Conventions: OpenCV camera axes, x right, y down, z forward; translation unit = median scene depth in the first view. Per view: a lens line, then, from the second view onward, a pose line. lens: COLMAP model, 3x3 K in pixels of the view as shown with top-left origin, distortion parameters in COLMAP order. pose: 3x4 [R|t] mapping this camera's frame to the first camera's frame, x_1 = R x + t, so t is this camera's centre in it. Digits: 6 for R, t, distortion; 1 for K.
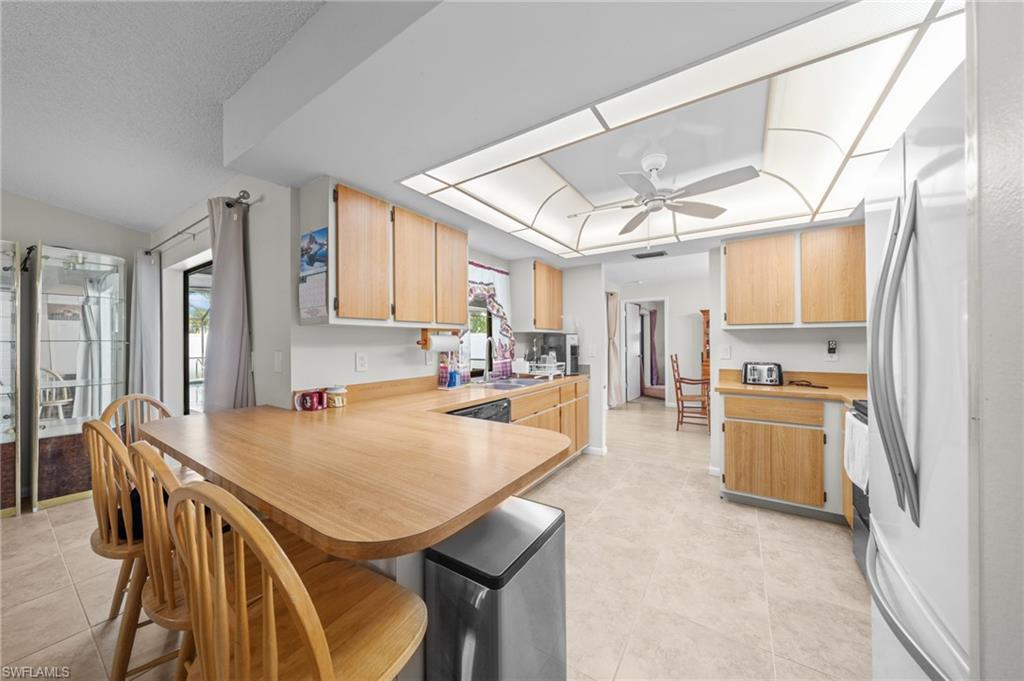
lens RADIAL K [[349.5, 0, 515.2], [0, 349.5, 338.1], [0, 0, 1]] dist [0.000928, 0.000032]
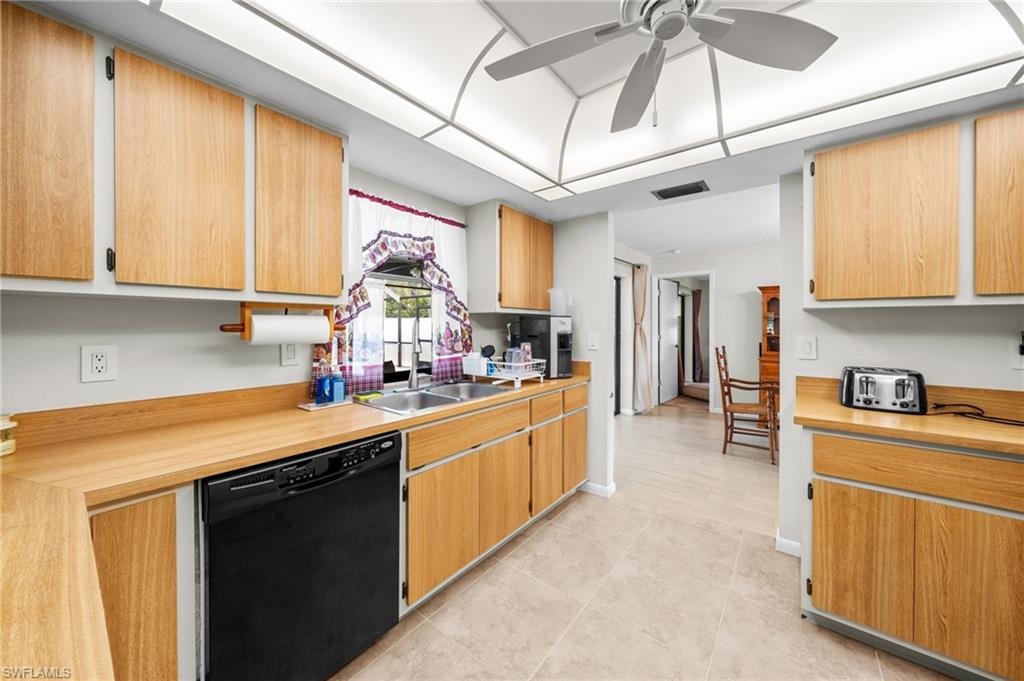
lens RADIAL K [[377.3, 0, 515.6], [0, 377.3, 323.5], [0, 0, 1]] dist [-0.001166, -0.000242]
pose [[0.996984, 0.008233, -0.077167, 0.146889], [-0.008013, 0.999963, 0.003158, 0.000532], [0.077191, -0.002530, 0.997013, 0.303687]]
